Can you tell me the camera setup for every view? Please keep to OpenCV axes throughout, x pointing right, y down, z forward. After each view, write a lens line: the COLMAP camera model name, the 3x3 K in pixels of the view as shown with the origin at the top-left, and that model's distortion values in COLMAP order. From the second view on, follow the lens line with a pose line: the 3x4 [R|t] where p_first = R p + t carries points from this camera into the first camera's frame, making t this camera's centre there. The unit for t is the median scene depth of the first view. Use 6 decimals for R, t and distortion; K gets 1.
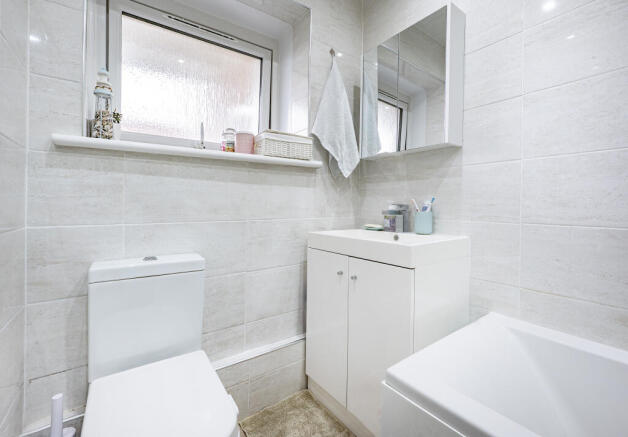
lens RADIAL K [[268.4, 0, 301.8], [0, 268.4, 200.9], [0, 0, 1]] dist [-0.000756, -0.000007]
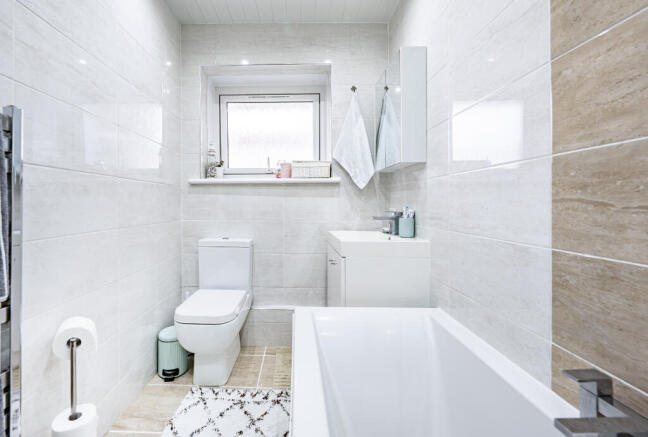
lens RADIAL K [[281.6, 0, 291.5], [0, 281.6, 198.4], [0, 0, 1]] dist [-0.000528, -0.000087]
pose [[0.813676, -0.012731, -0.581179, 0.720604], [0.009117, 0.999917, -0.009139, -0.036489], [0.581247, 0.002138, 0.813724, -0.270553]]
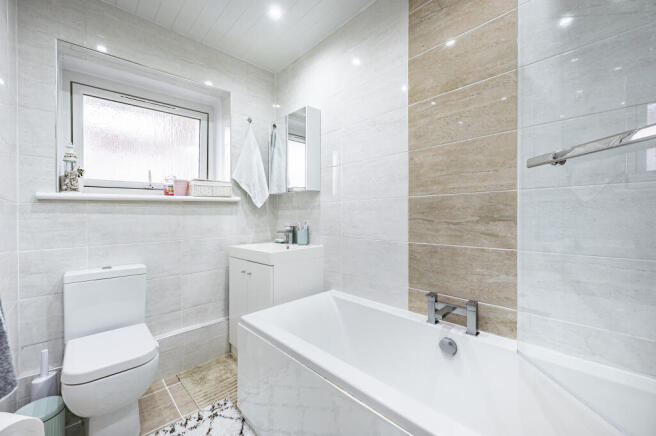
lens RADIAL K [[261.0, 0, 328.3], [0, 261.0, 212.1], [0, 0, 1]] dist [-0.000582, -0.000146]
pose [[0.987578, -0.017339, 0.156170, 0.345483], [0.016974, 0.999849, 0.003668, -0.068138], [-0.156210, -0.000971, 0.987723, -0.508182]]
